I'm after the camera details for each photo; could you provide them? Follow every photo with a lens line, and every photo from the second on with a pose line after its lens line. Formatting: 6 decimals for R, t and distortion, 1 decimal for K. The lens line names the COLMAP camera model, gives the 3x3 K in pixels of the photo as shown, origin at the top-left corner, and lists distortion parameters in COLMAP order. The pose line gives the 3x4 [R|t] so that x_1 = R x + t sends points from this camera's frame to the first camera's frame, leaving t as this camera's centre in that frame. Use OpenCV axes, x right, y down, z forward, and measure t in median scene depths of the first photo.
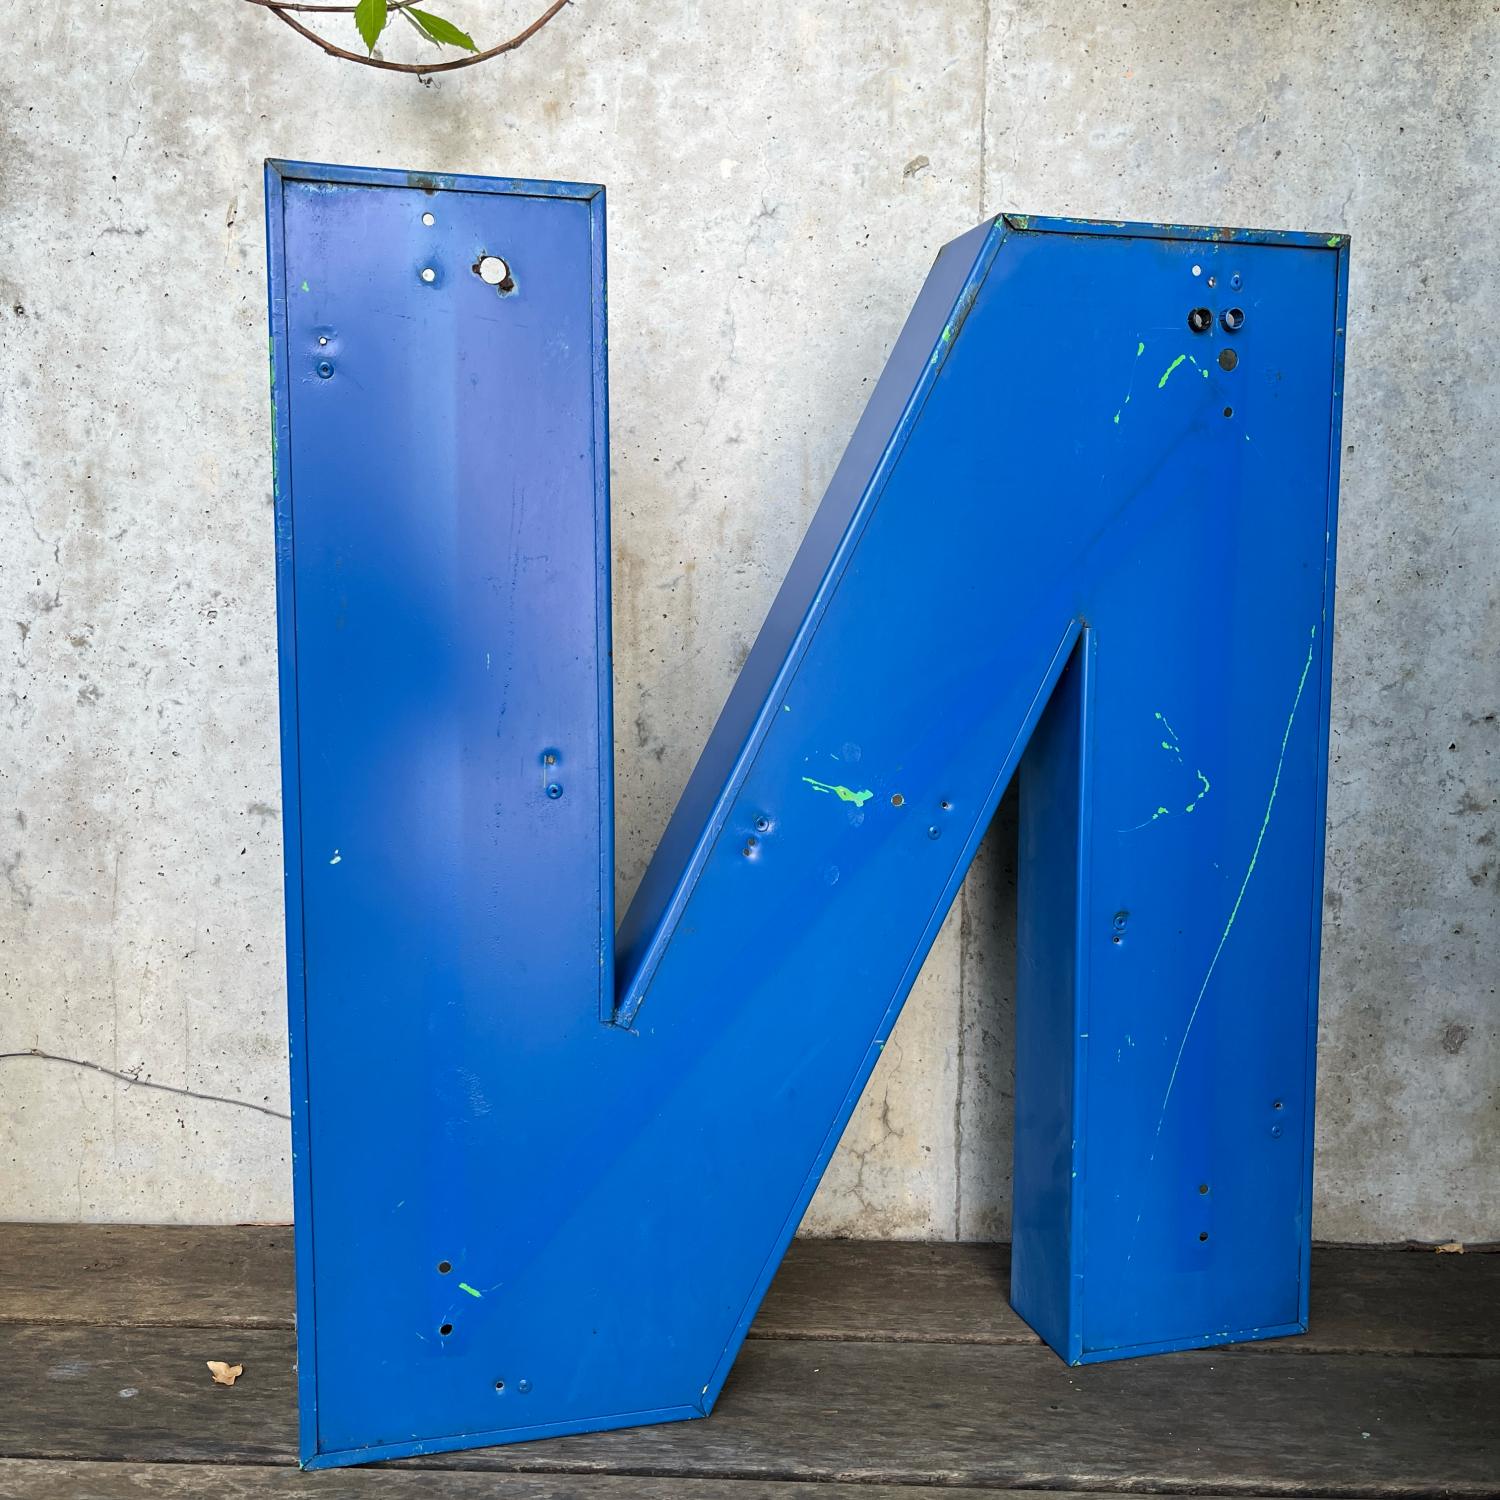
lens RADIAL K [[1542.5, 0, 752.8], [0, 1542.5, 754.9], [0, 0, 1]] dist [0.011478, 0.000000]
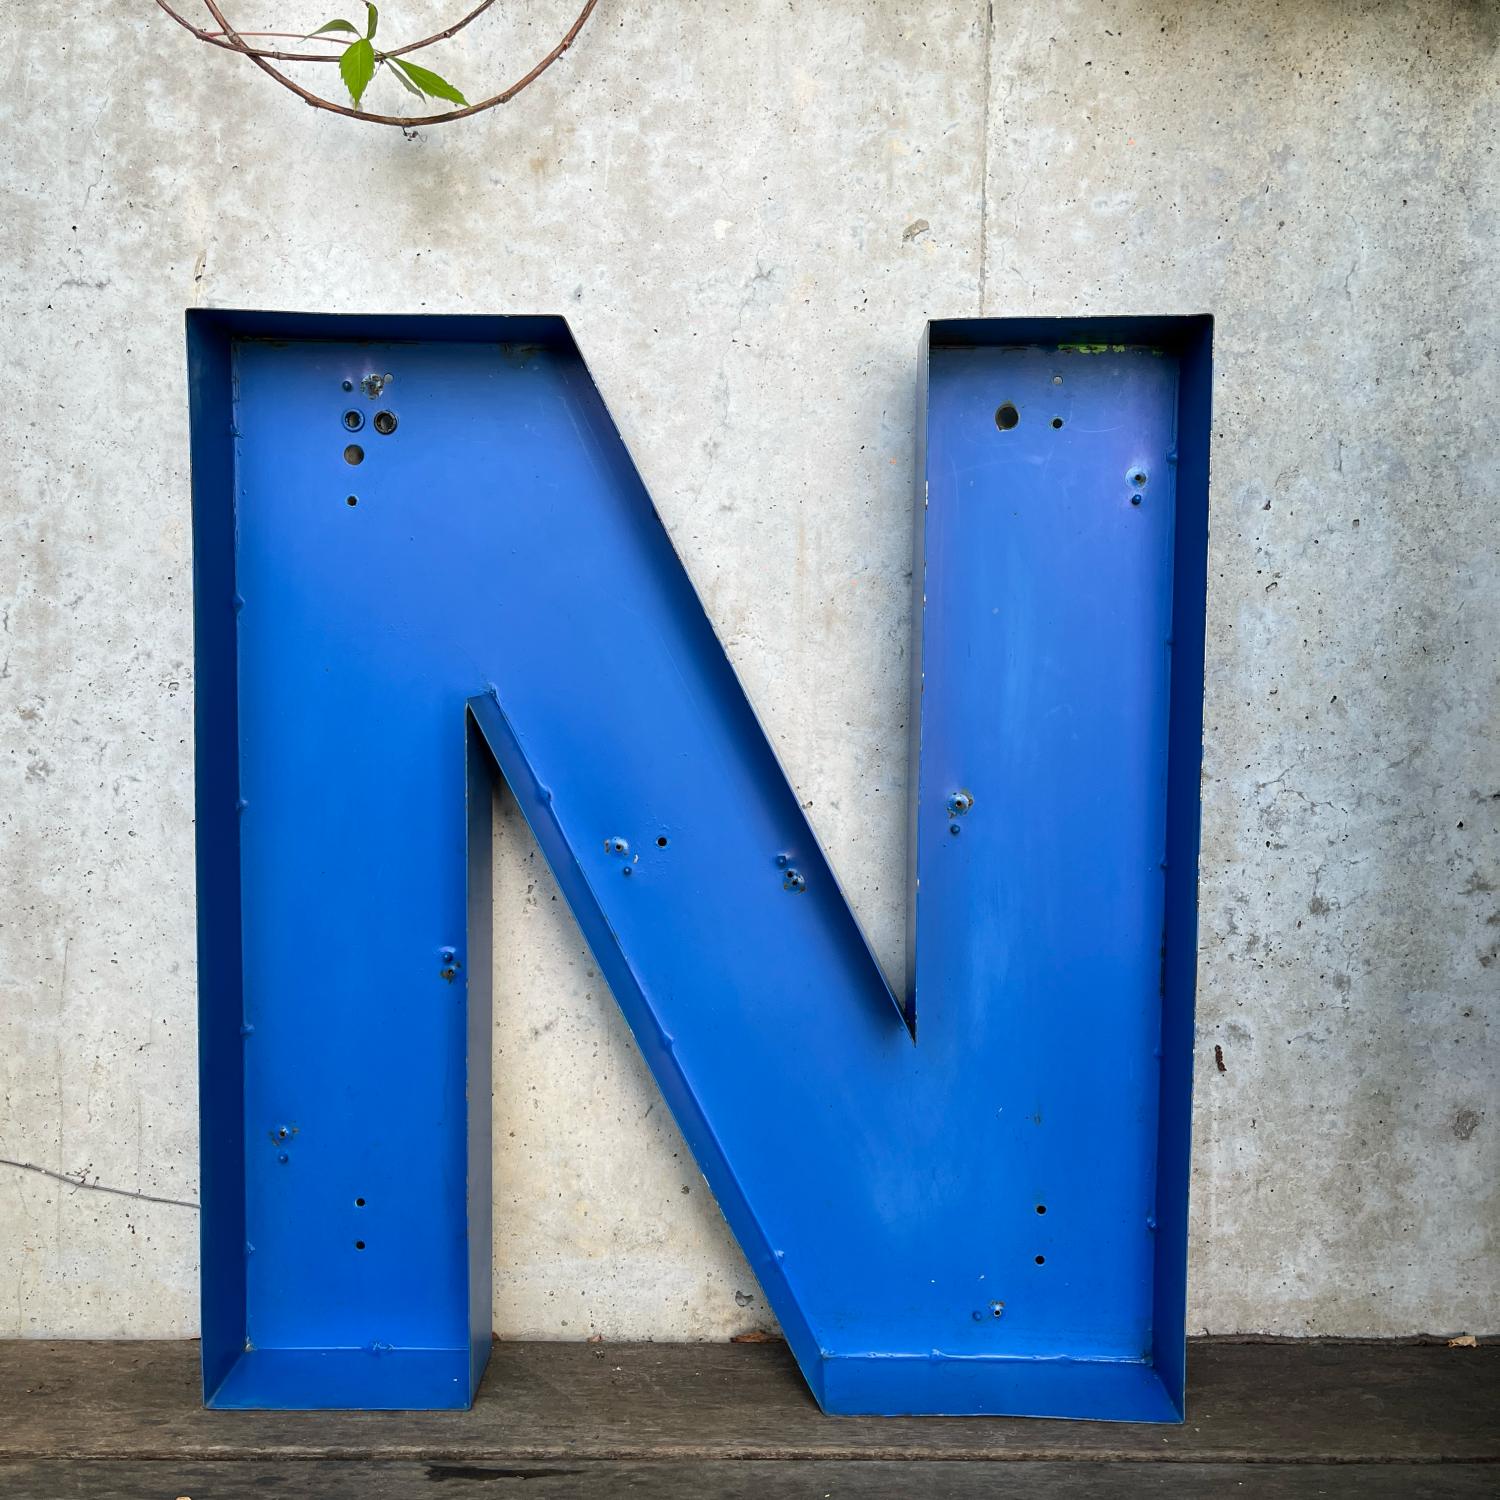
lens RADIAL K [[1542.5, 0, 753.3], [0, 1542.5, 756.7], [0, 0, 1]] dist [0.011478, 0.000000]
pose [[0.998843, 0.000454, 0.048089, -0.041868], [0.001043, 0.999516, -0.031090, -0.018458], [-0.048080, 0.031104, 0.998359, 0.041419]]
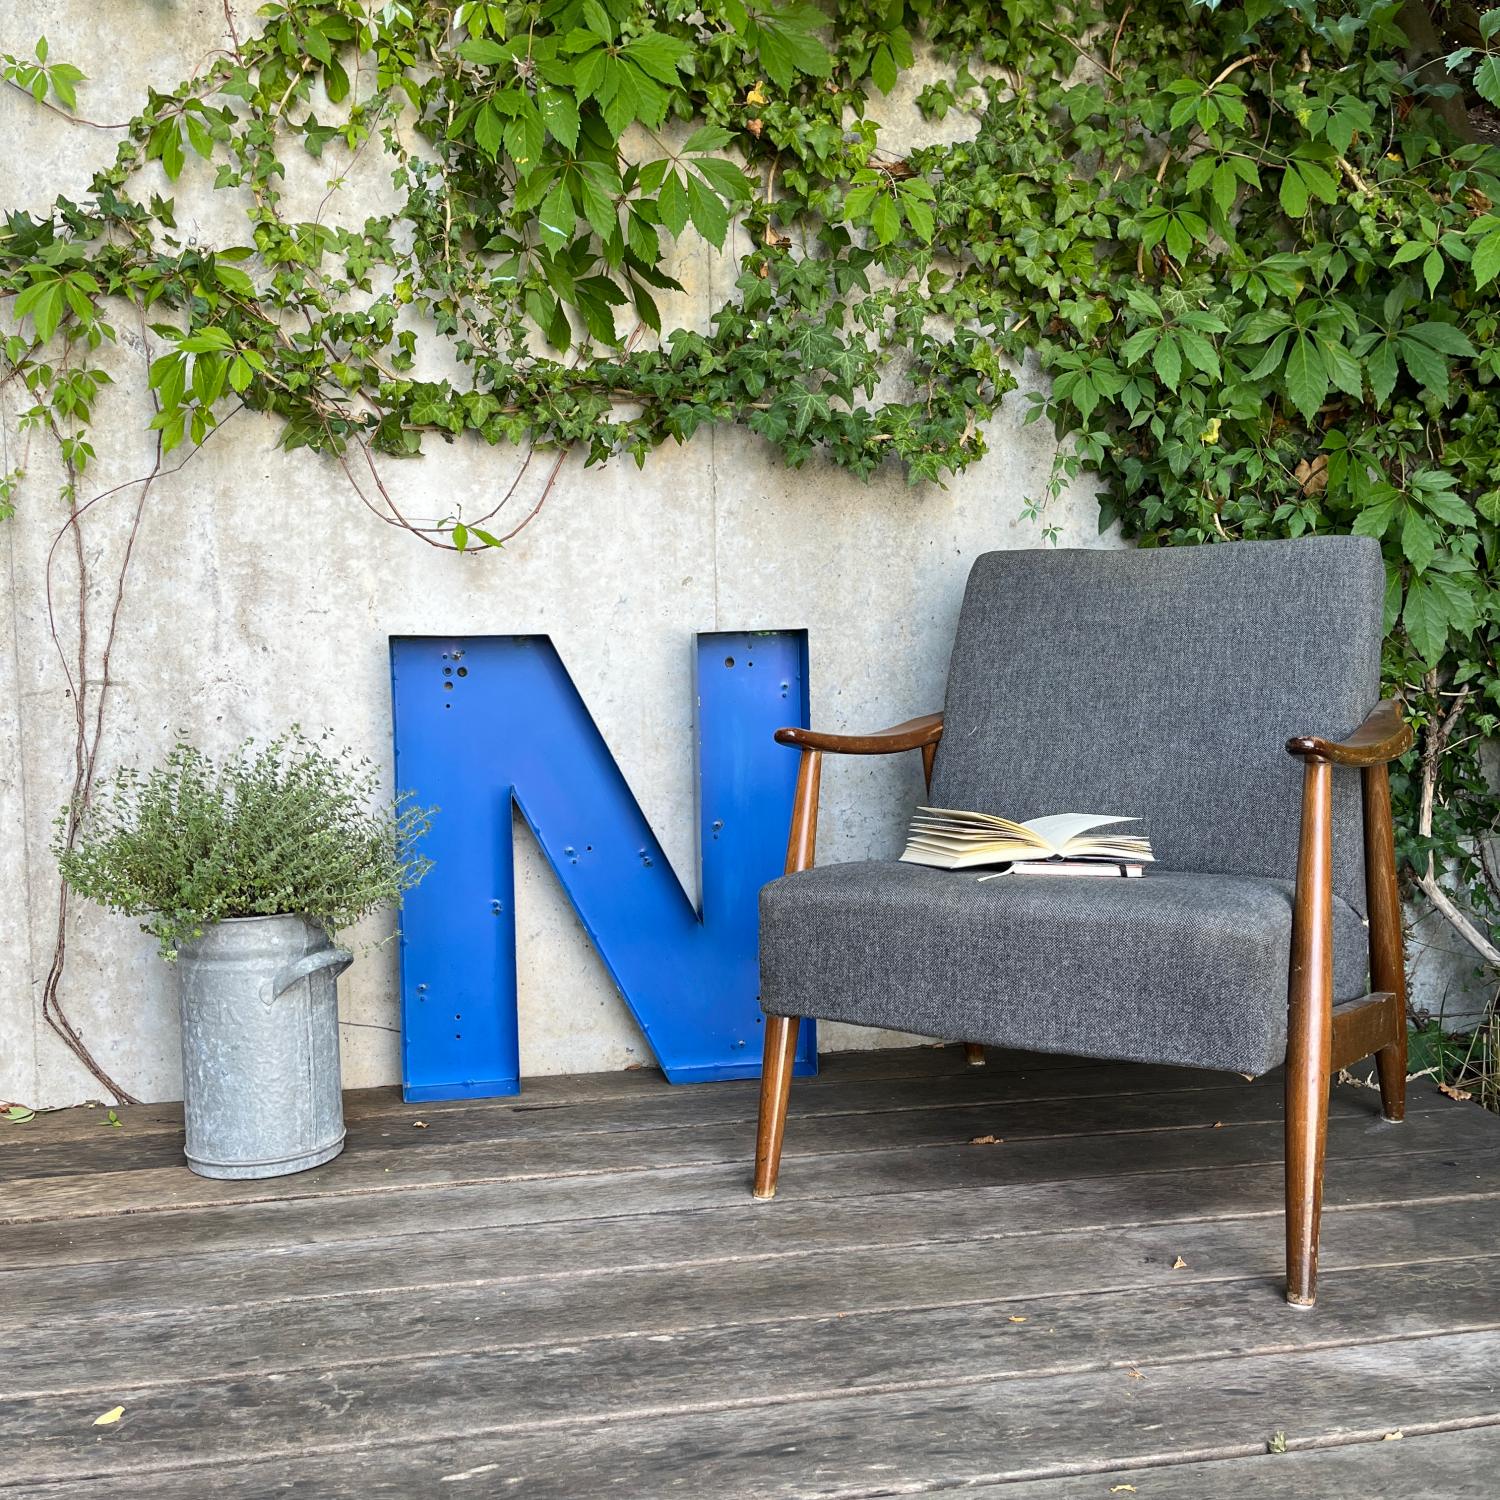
lens RADIAL K [[1542.5, 0, 778.1], [0, 1542.5, 761.3], [0, 0, 1]] dist [0.011478, 0.000000]
pose [[0.974293, -0.041377, 0.221453, -0.269283], [0.050329, 0.998122, -0.034933, -0.028090], [-0.219591, 0.045180, 0.974545, -1.193809]]
